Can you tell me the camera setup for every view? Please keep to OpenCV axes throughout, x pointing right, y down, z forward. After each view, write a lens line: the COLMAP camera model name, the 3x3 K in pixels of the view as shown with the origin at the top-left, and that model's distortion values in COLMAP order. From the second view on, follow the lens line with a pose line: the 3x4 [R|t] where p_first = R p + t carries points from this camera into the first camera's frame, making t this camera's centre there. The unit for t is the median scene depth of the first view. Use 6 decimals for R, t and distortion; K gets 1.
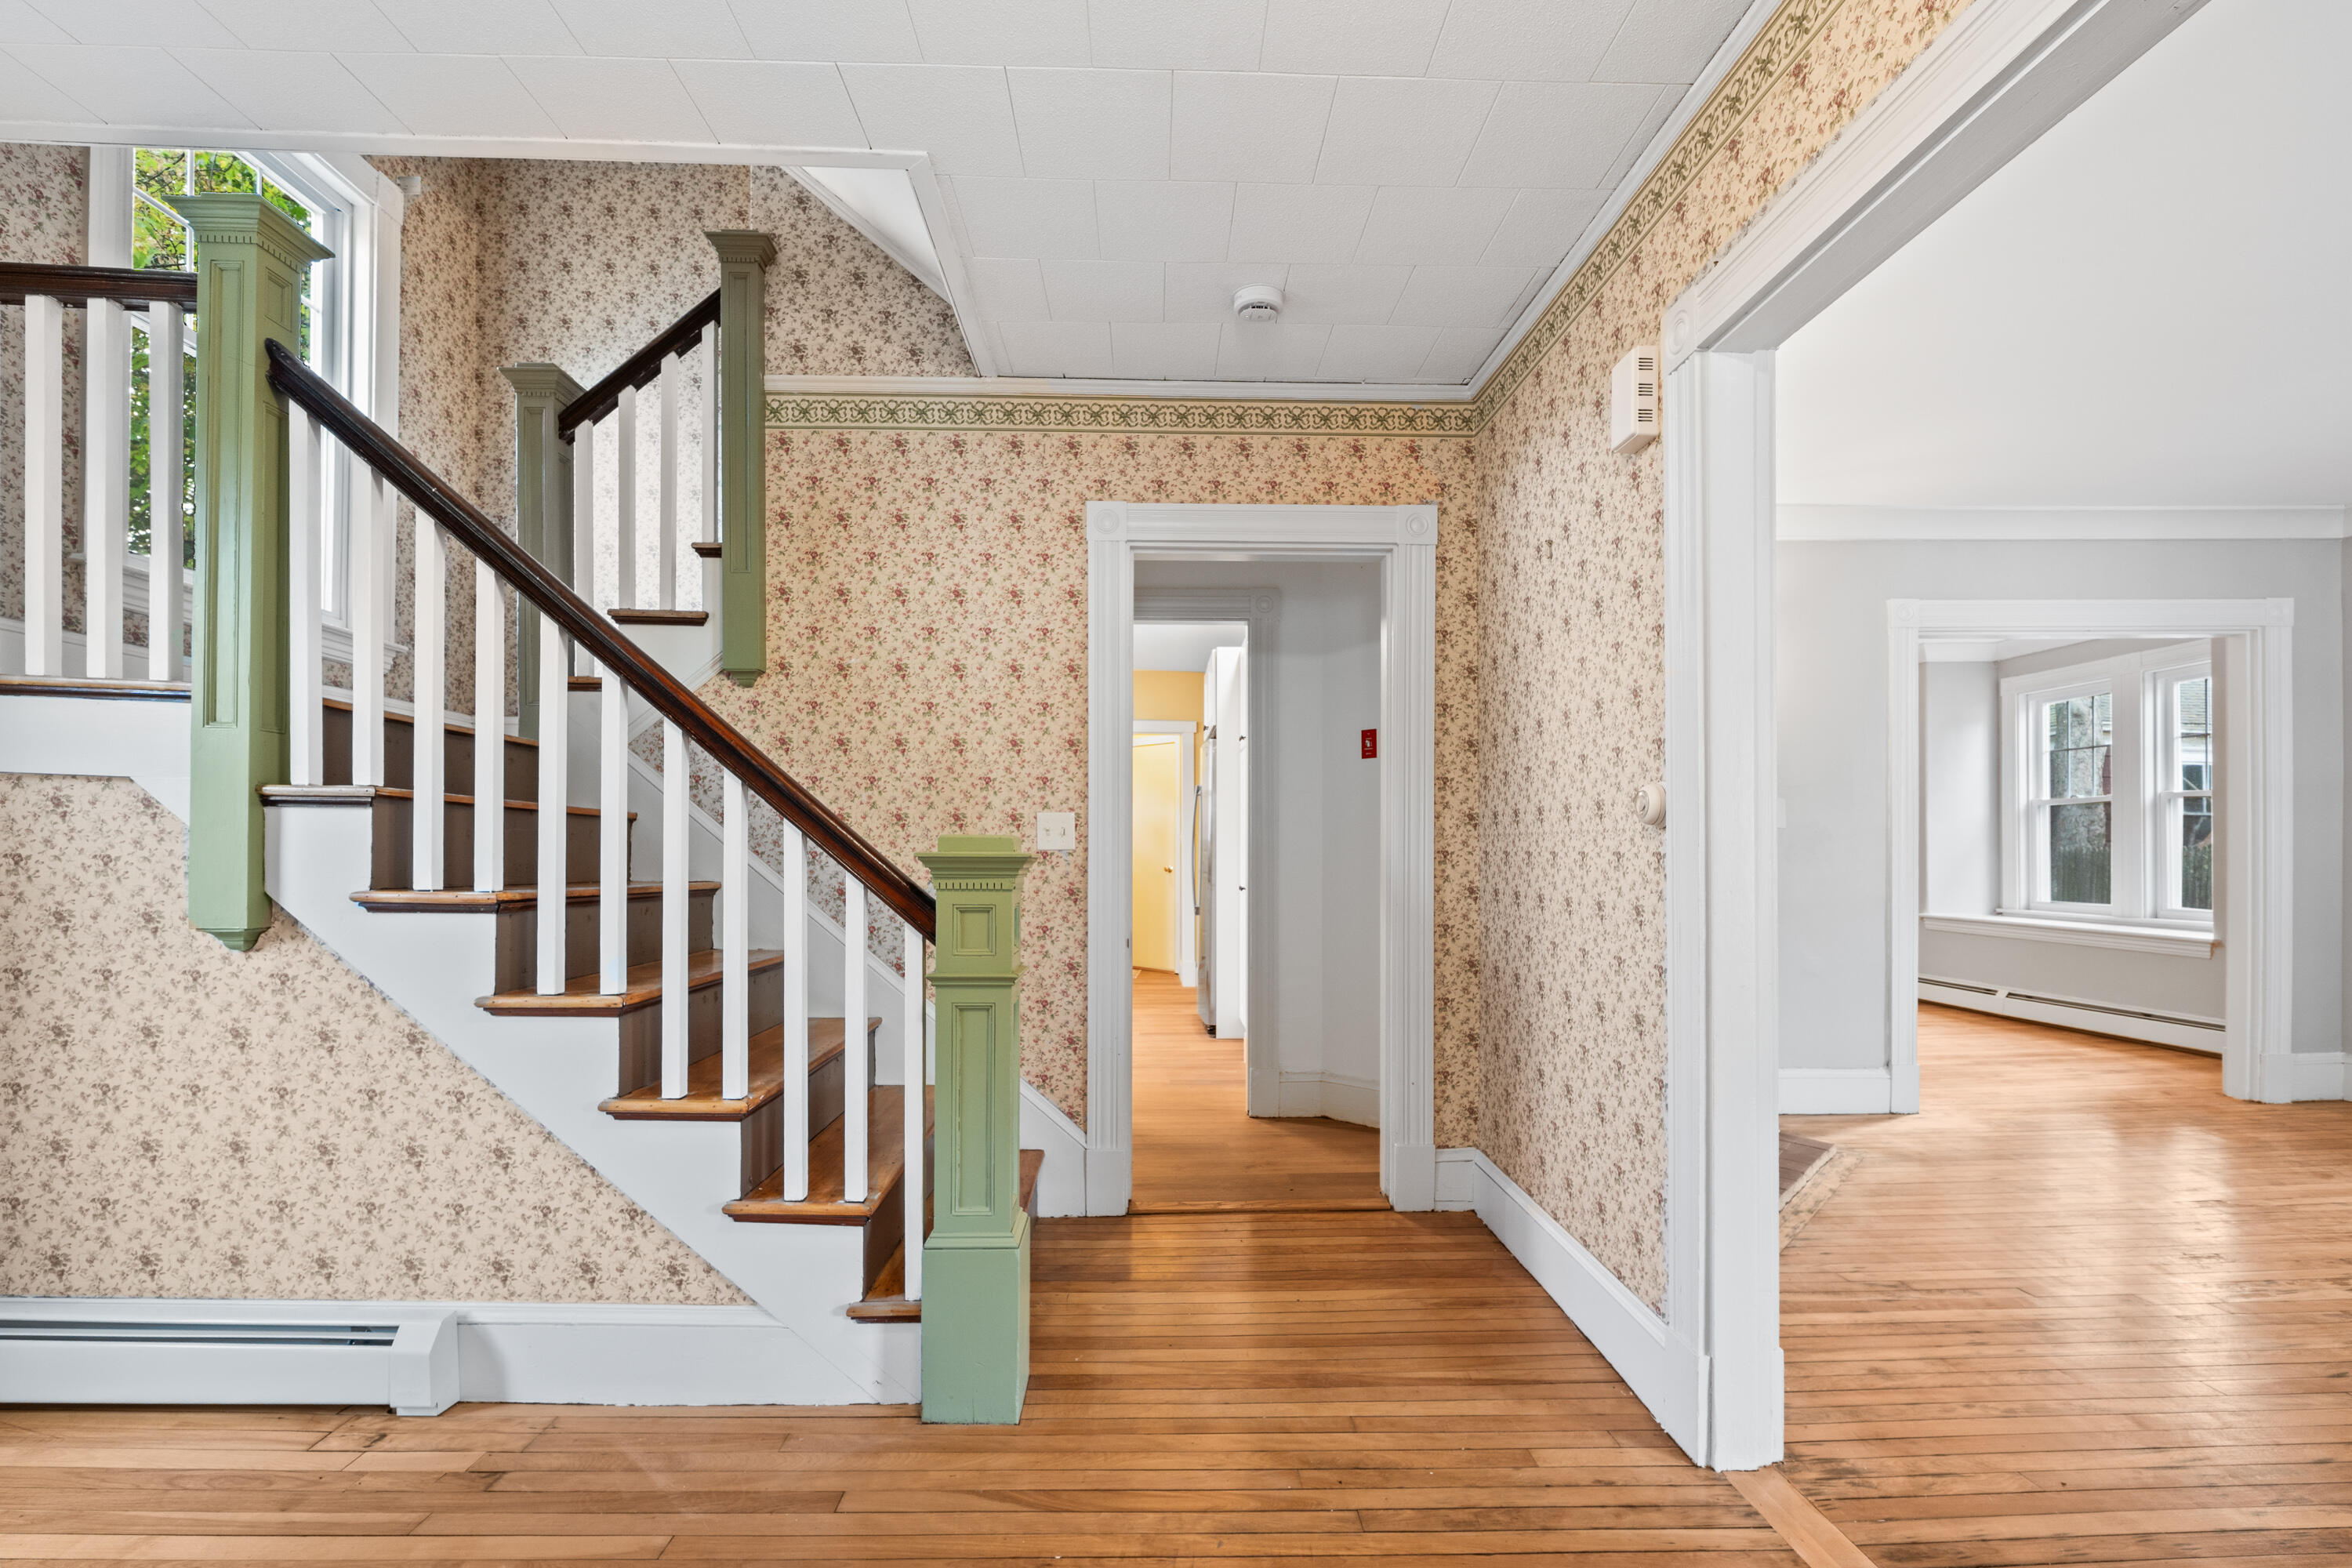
lens RADIAL K [[1014.0, 0, 1172.5], [0, 1014.0, 851.9], [0, 0, 1]] dist [-0.000669, -0.000641]
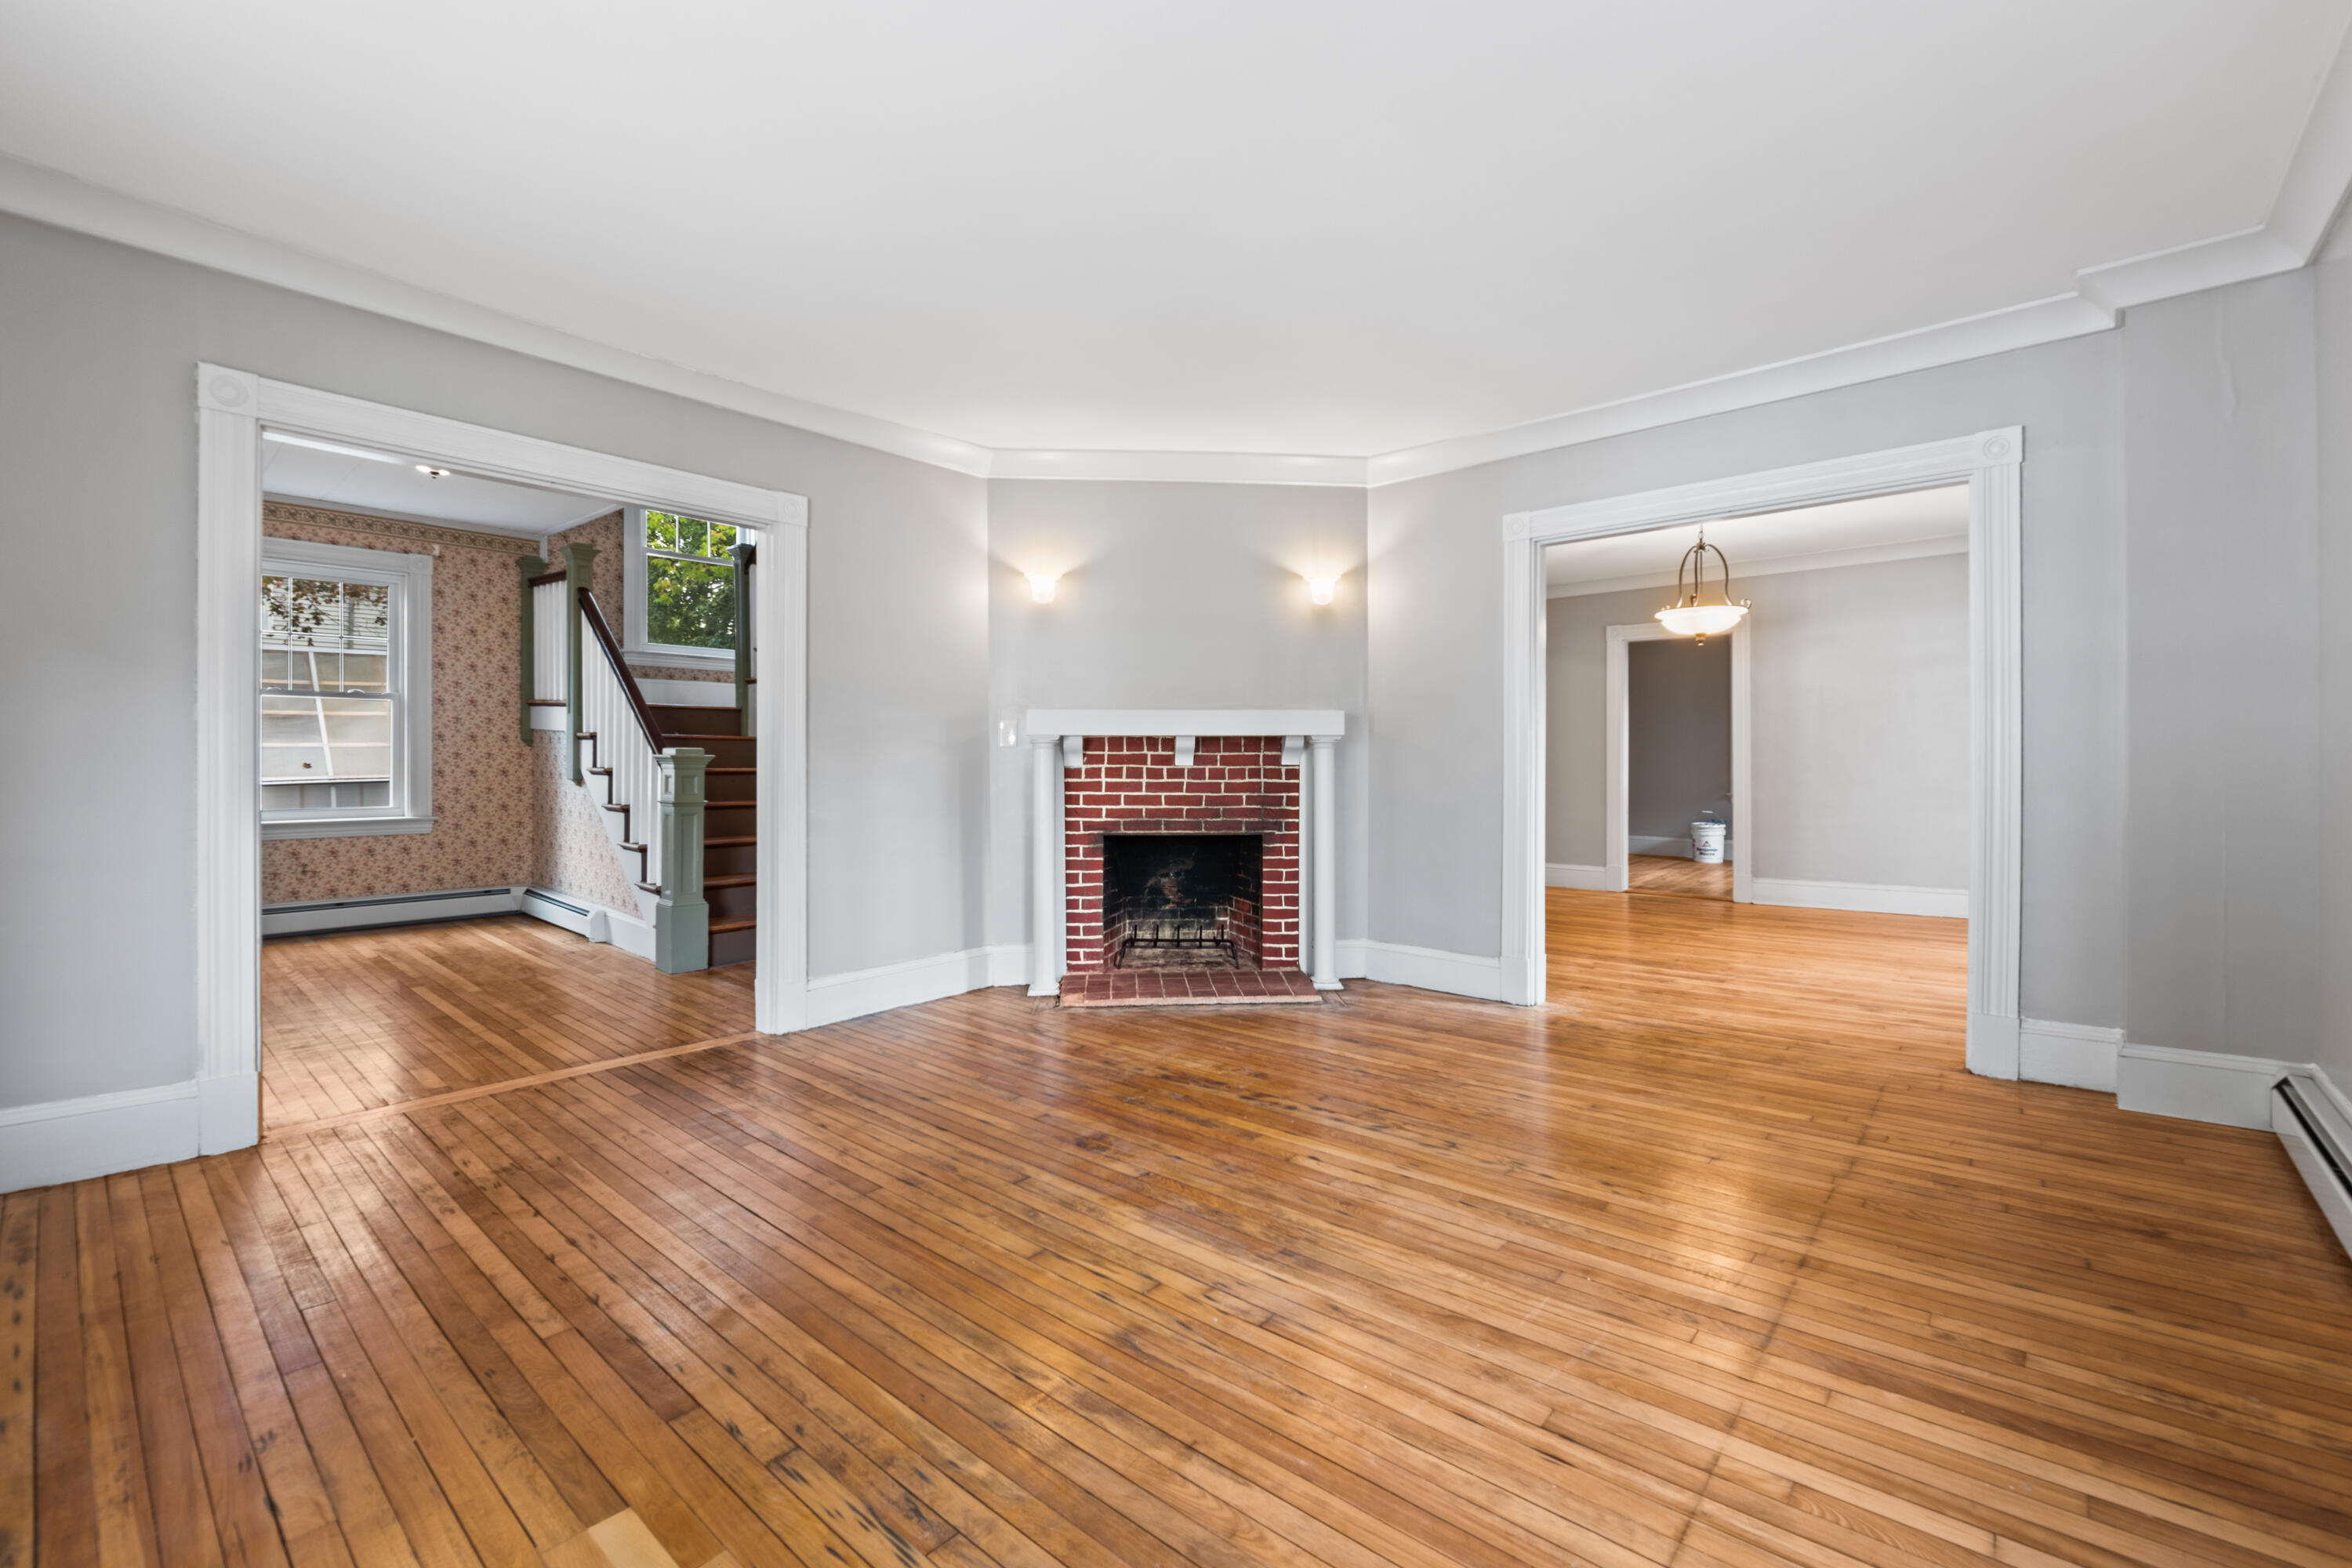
lens RADIAL K [[1000.3, 0, 1189.7], [0, 1000.3, 764.5], [0, 0, 1]] dist [-0.001731, -0.000395]
pose [[0.738809, 0.005758, -0.673890, 1.643677], [0.000196, 0.999962, 0.008759, 0.003134], [0.673915, -0.006603, 0.738779, 0.002859]]
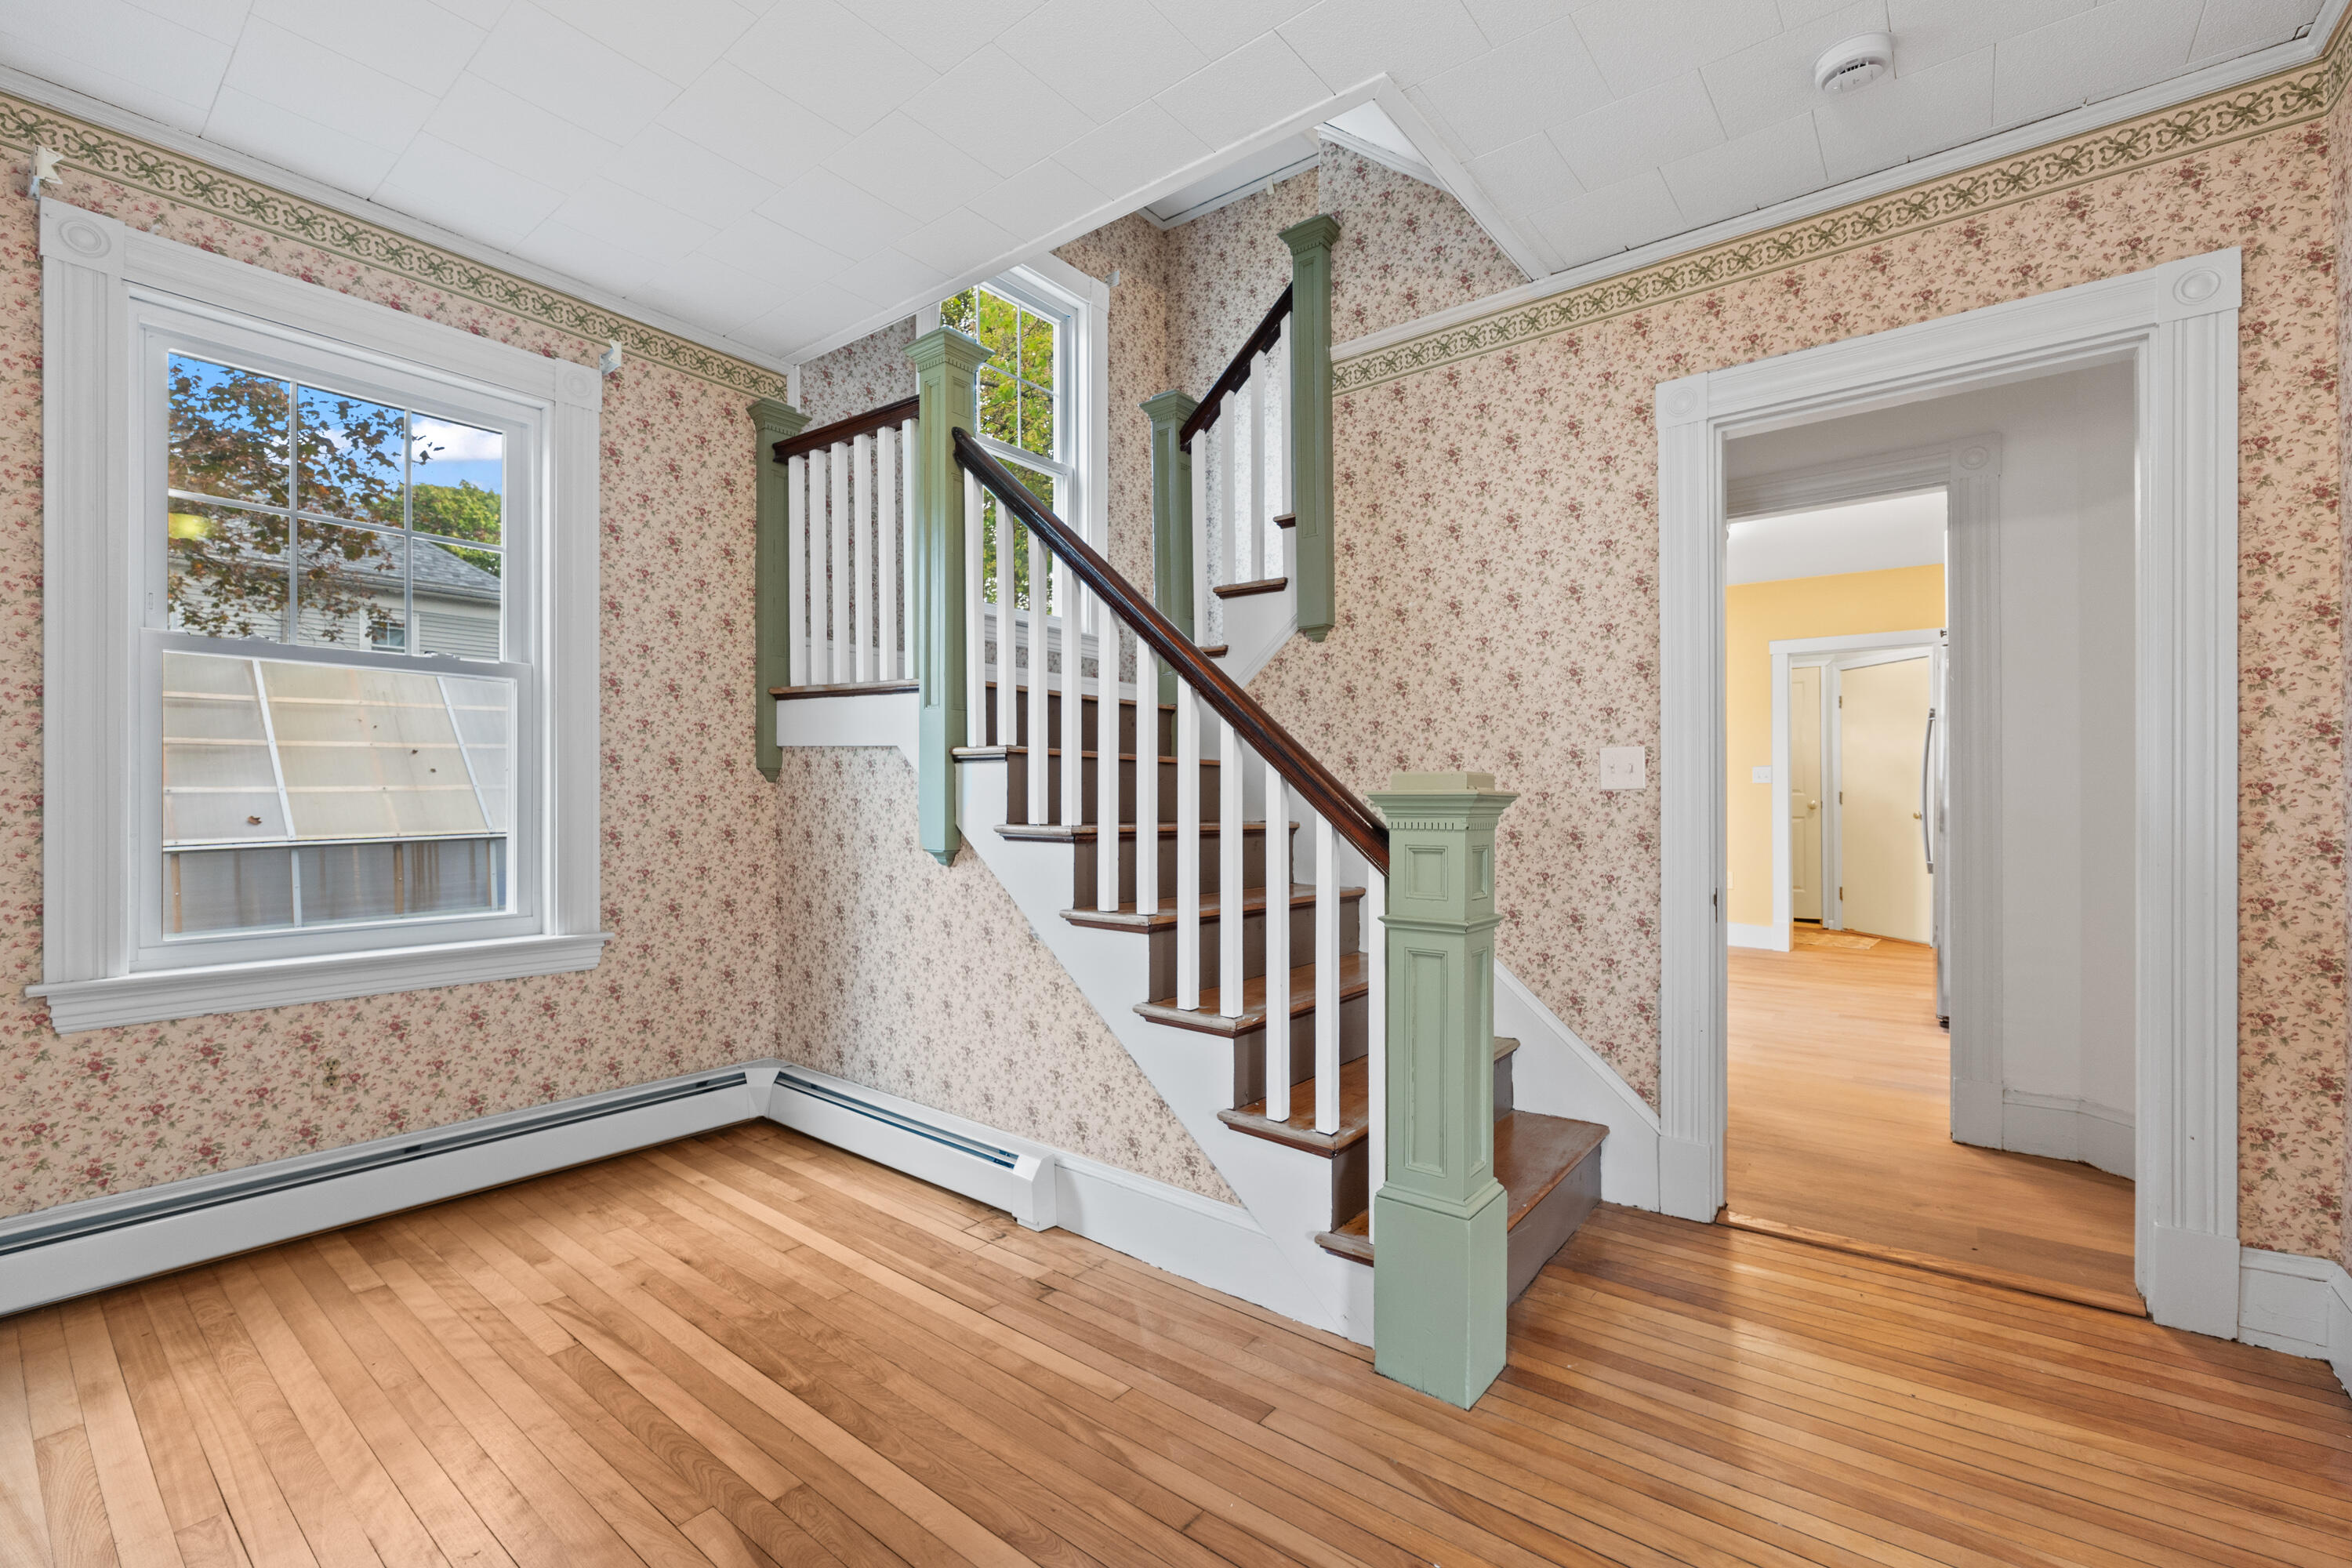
lens RADIAL K [[997.3, 0, 1187.0], [0, 997.3, 803.8], [0, 0, 1]] dist [-0.002496, -0.000766]
pose [[0.773627, -0.002911, -0.633635, 0.143834], [0.006051, 0.999978, 0.002794, 0.005965], [0.633612, -0.005996, 0.773627, 0.090333]]
